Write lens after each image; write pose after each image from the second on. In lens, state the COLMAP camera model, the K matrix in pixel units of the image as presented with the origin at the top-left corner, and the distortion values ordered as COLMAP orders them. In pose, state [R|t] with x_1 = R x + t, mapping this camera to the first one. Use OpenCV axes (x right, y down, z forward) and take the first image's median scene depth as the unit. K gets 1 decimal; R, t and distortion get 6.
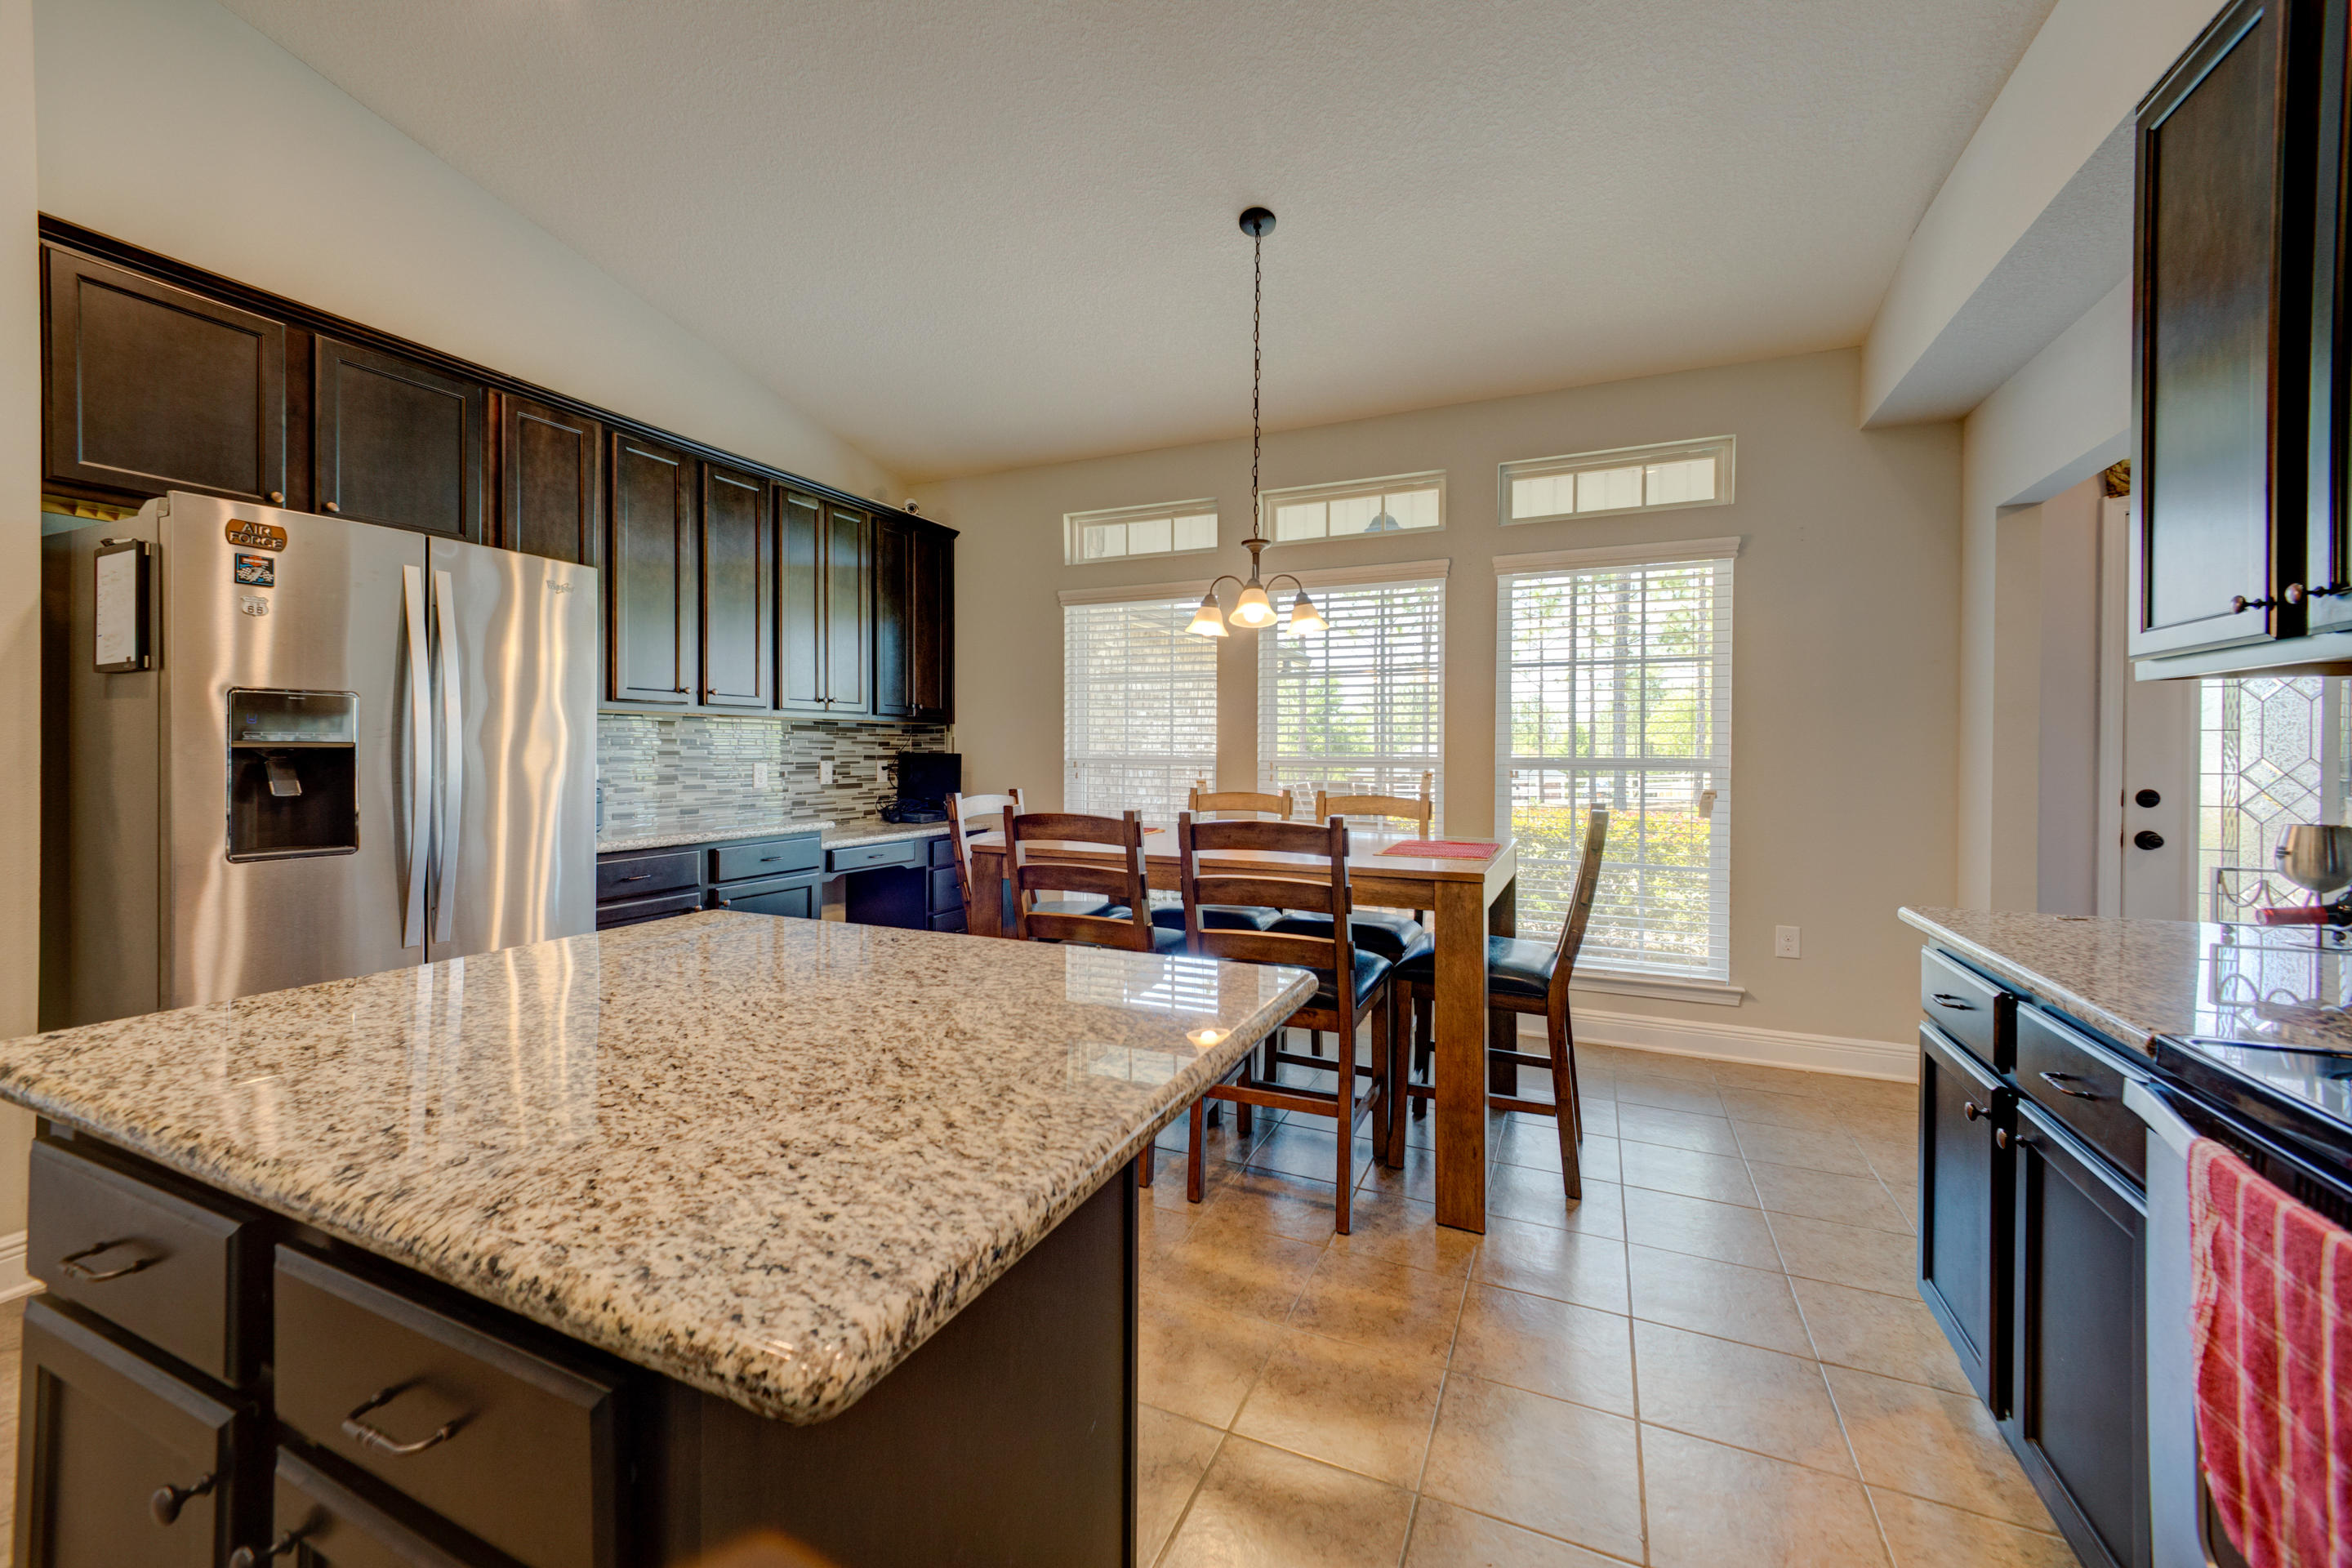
lens RADIAL K [[933.2, 0, 1162.8], [0, 933.2, 753.0], [0, 0, 1]] dist [0.000778, -0.000023]
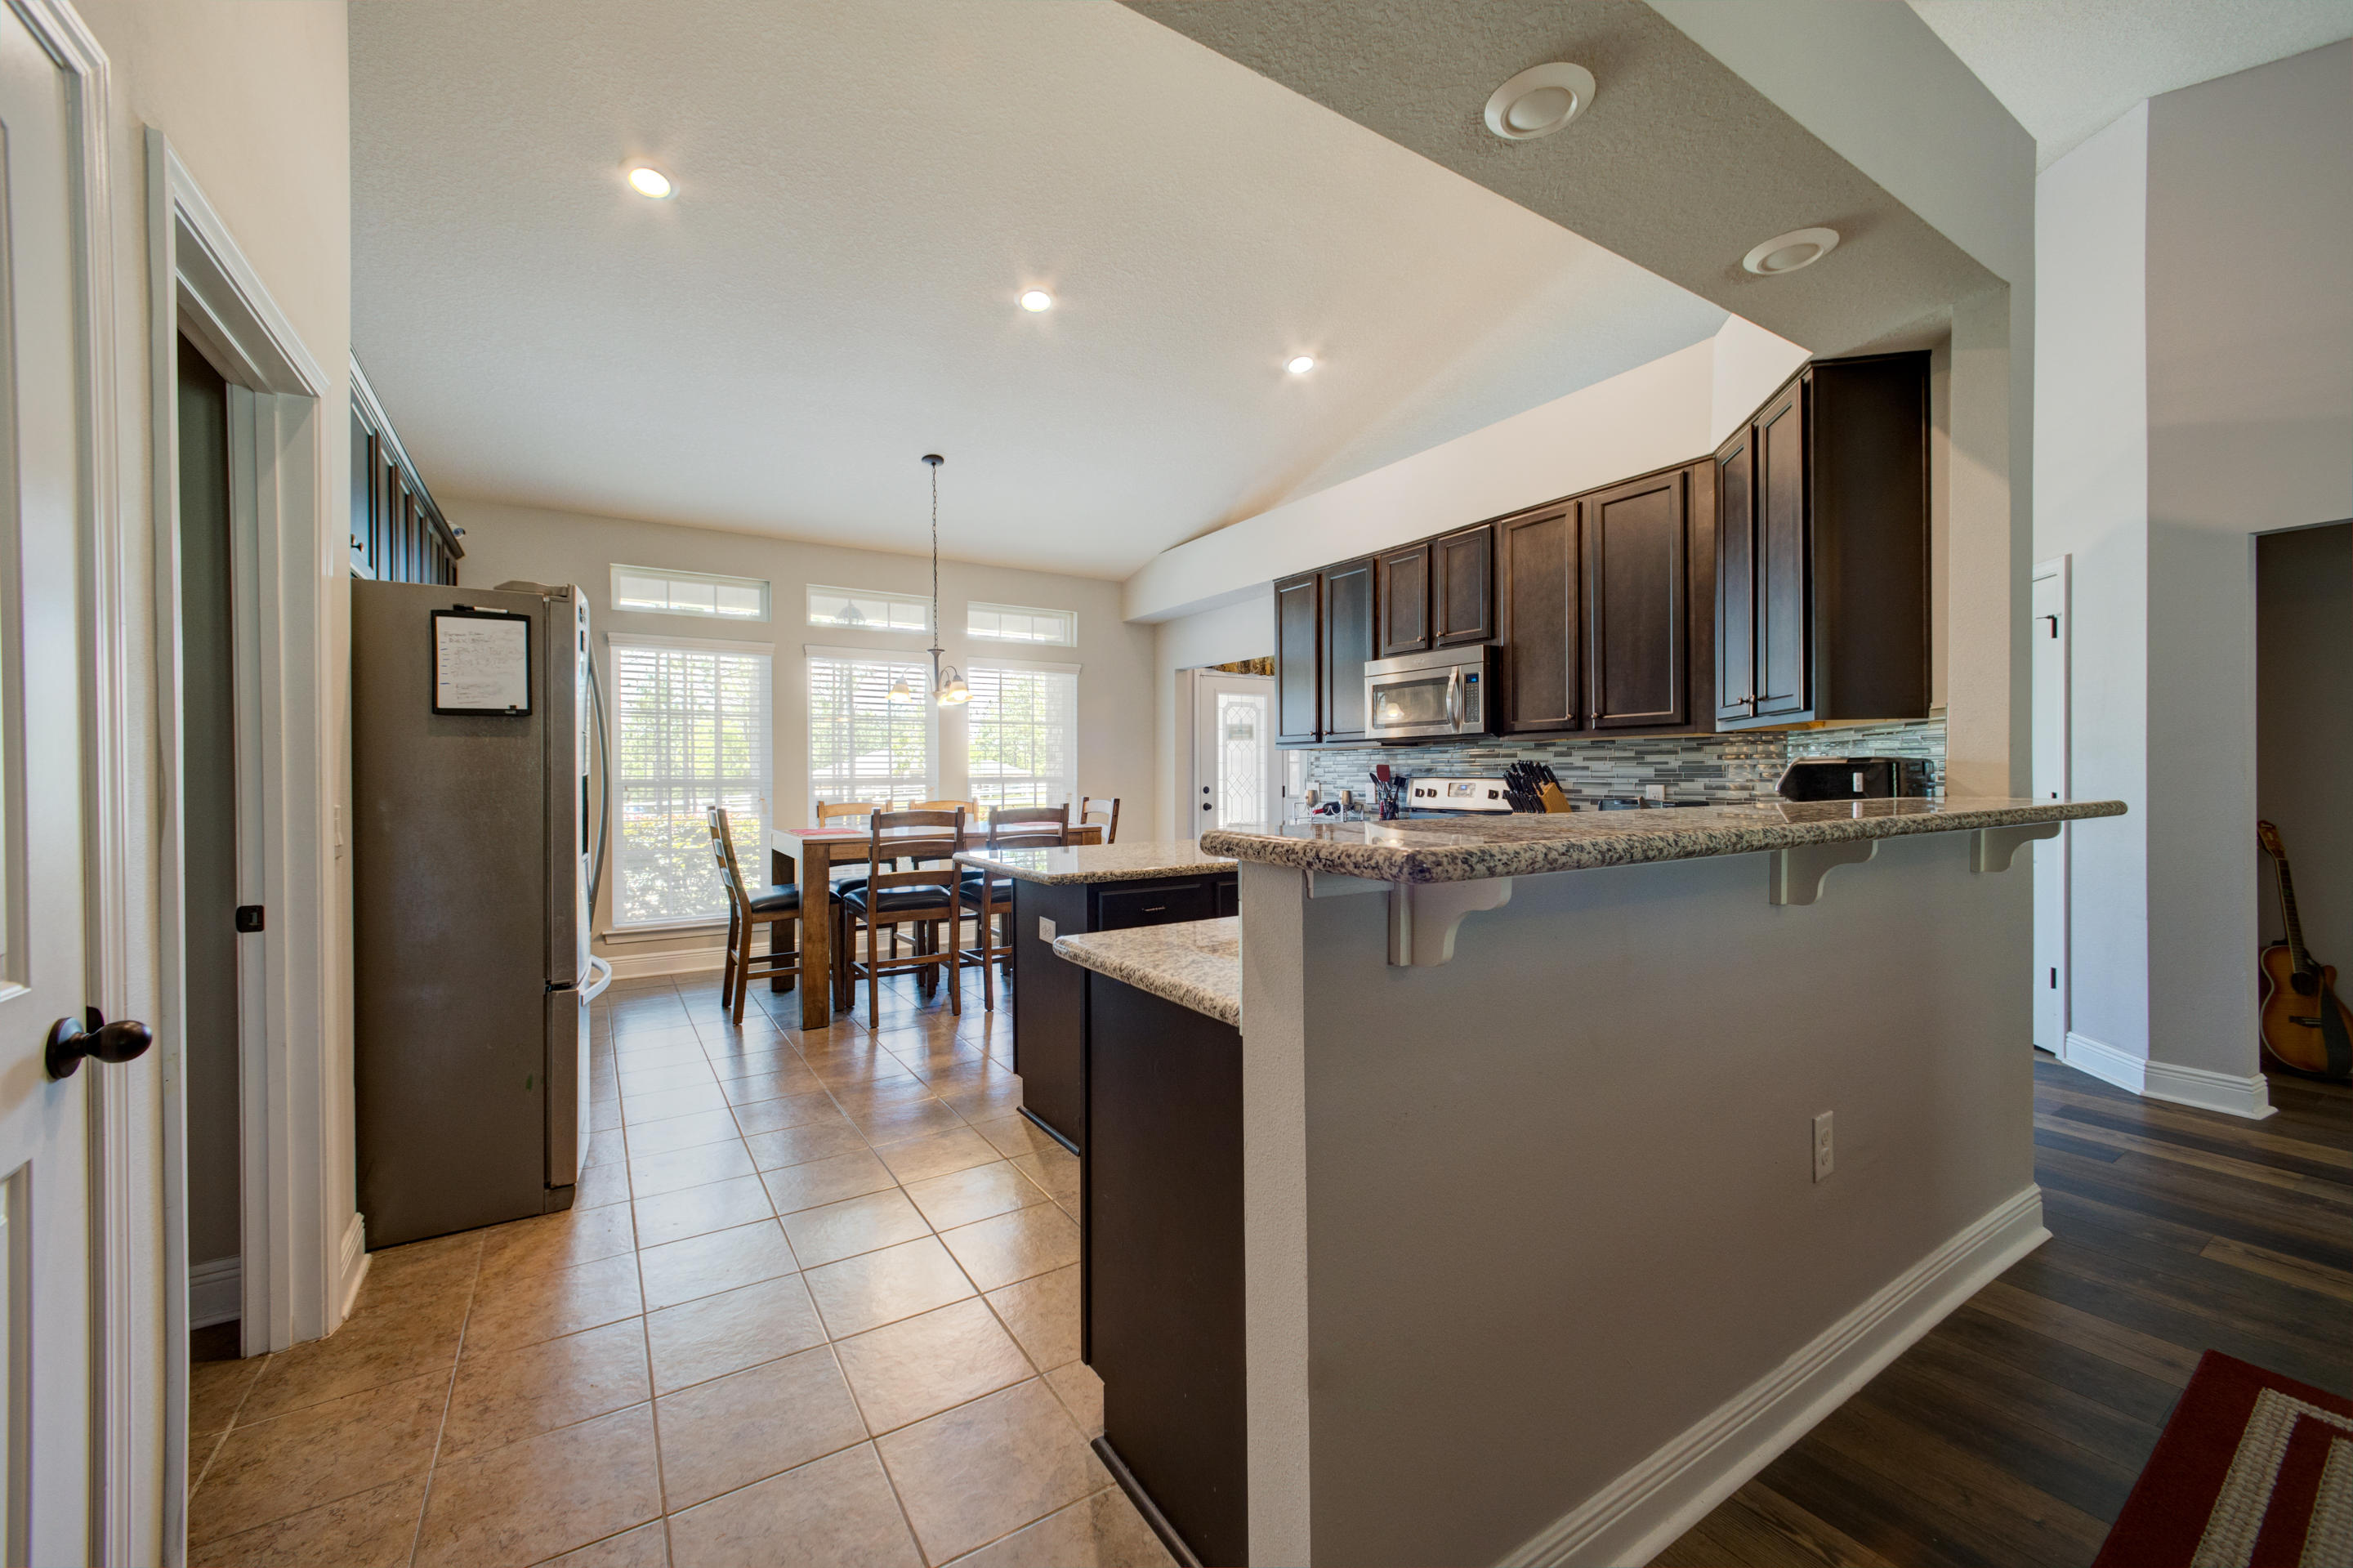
lens RADIAL K [[911.7, 0, 1176.5], [0, 911.7, 784.0], [0, 0, 1]] dist [0.000204, -0.000104]
pose [[0.544382, -0.015888, 0.838687, -0.817565], [0.009013, 0.999874, 0.013091, -0.000568], [-0.838789, 0.000433, 0.544457, -0.209787]]
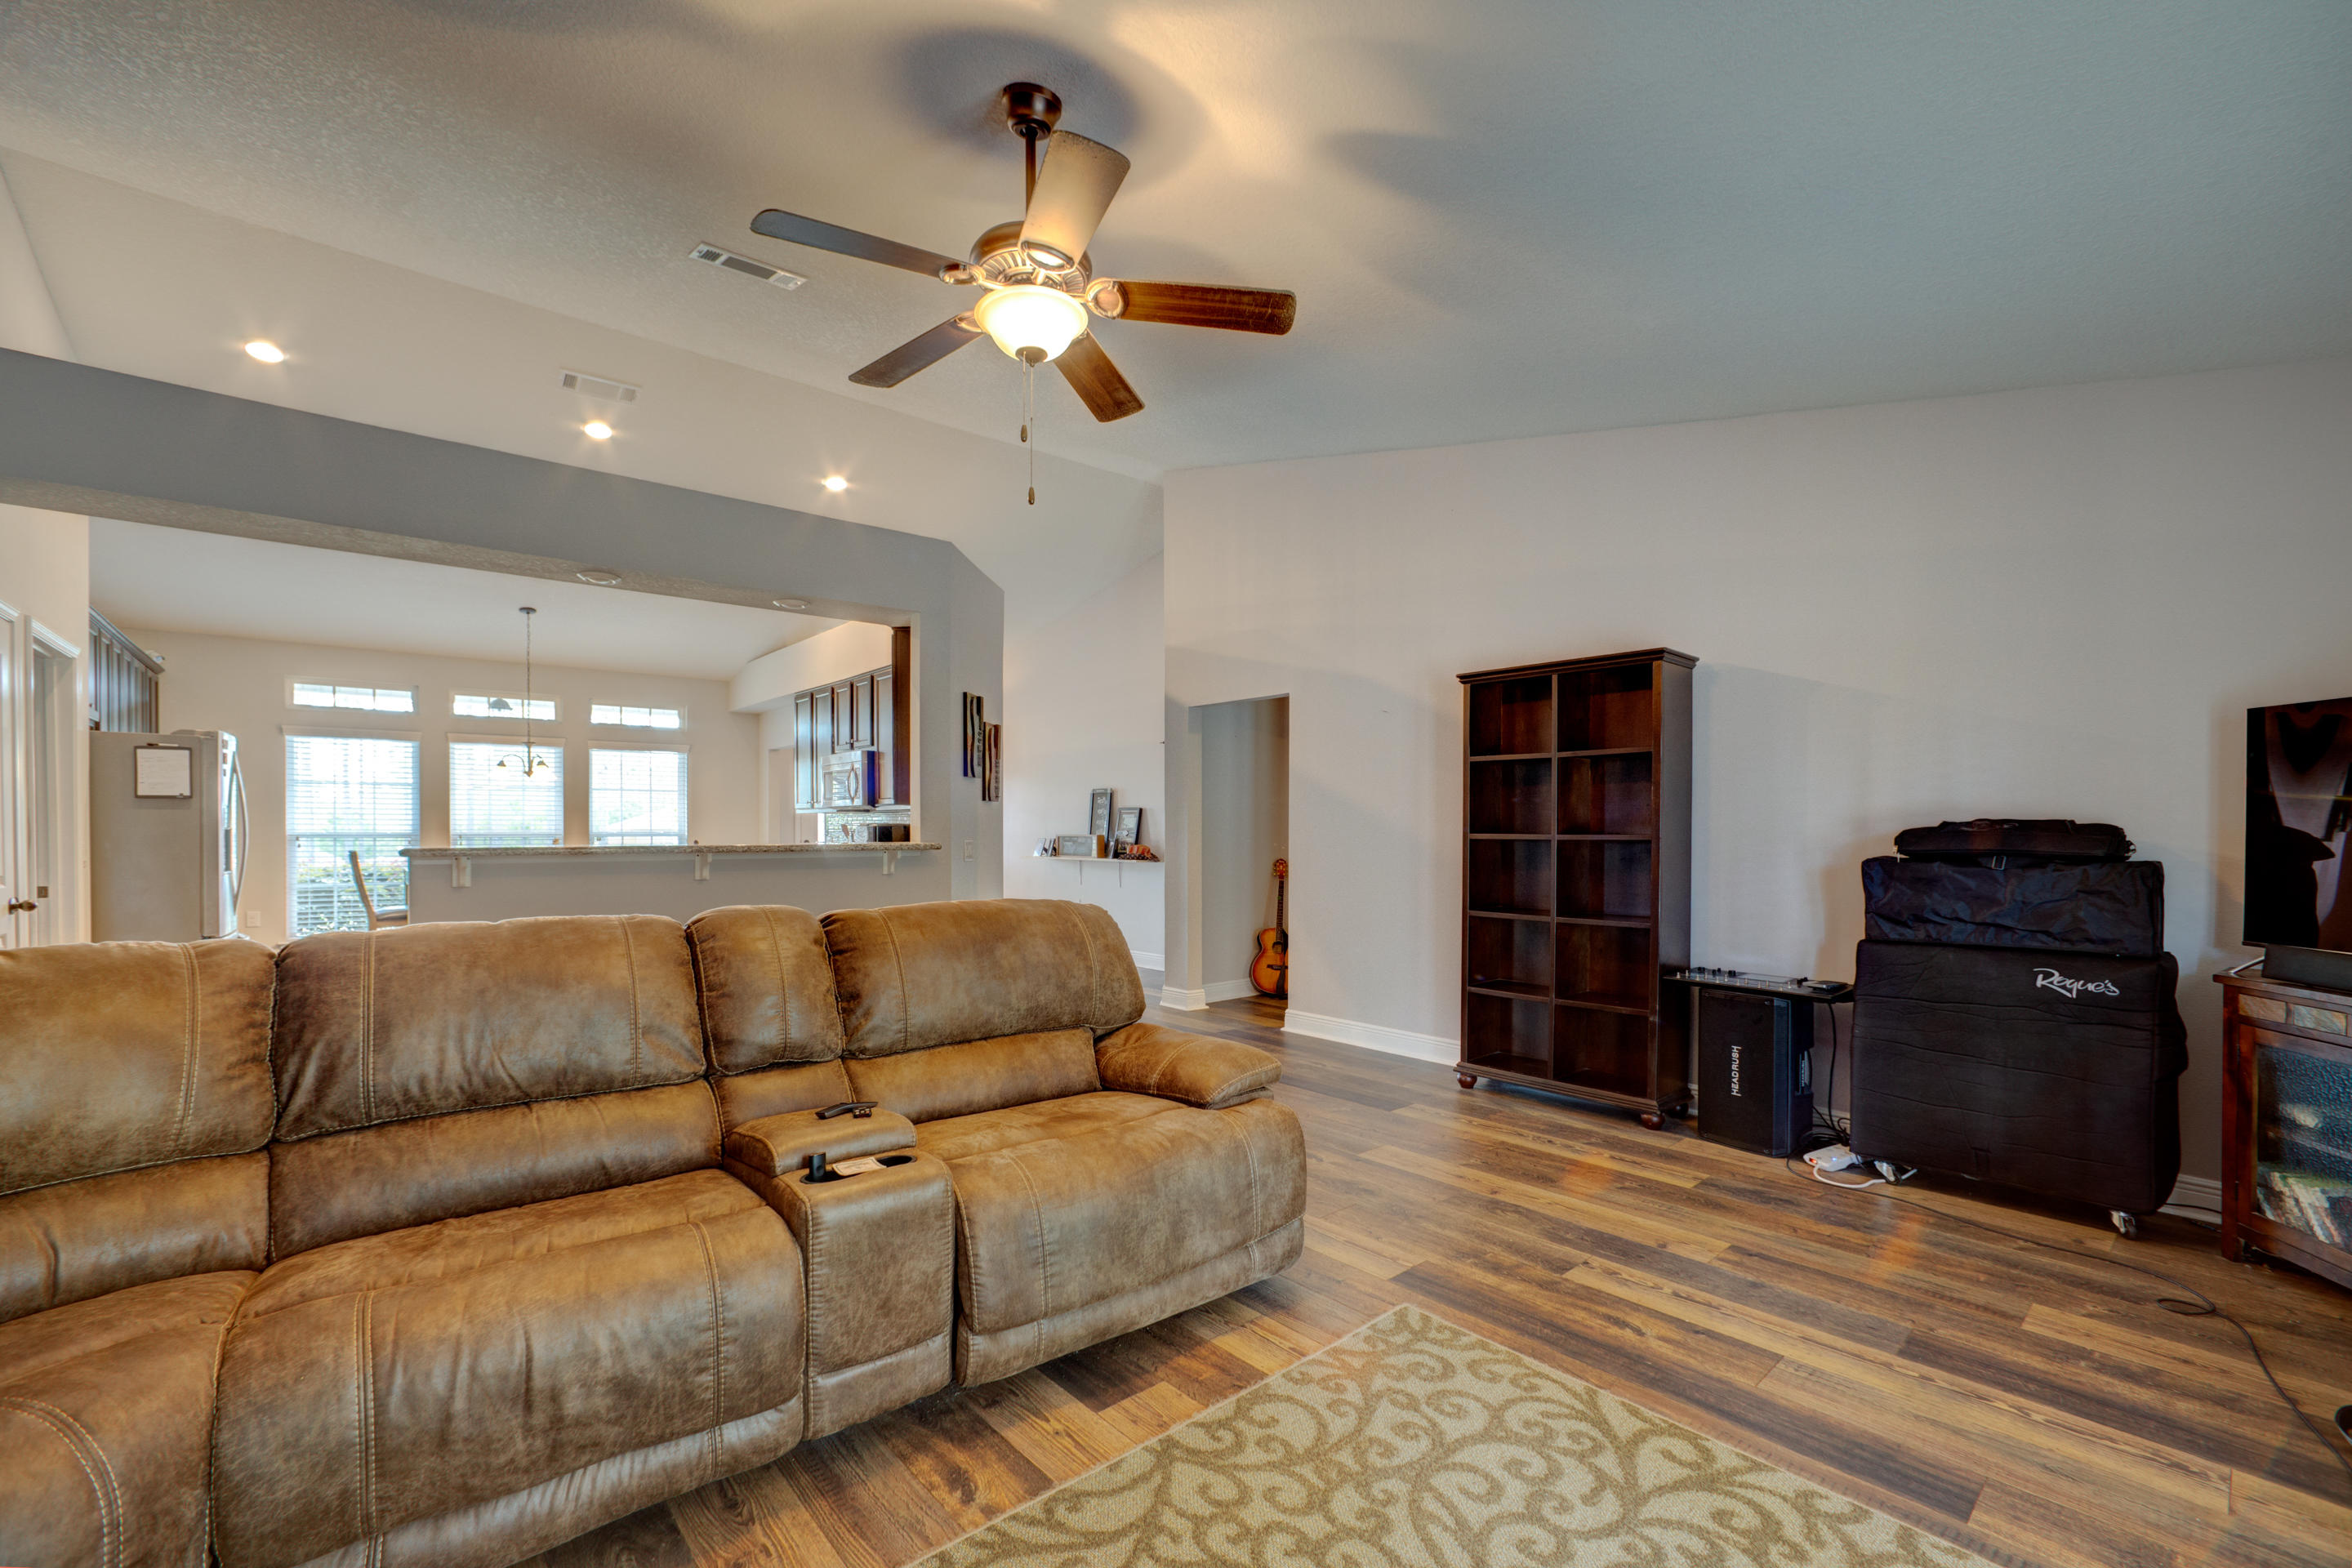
lens RADIAL K [[959.7, 0, 1130.3], [0, 959.7, 845.0], [0, 0, 1]] dist [-0.000913, 0.000043]
pose [[0.449784, -0.018191, 0.892952, -1.108672], [0.005184, 0.999829, 0.017757, 0.002049], [-0.893122, -0.003358, 0.449802, -1.177837]]
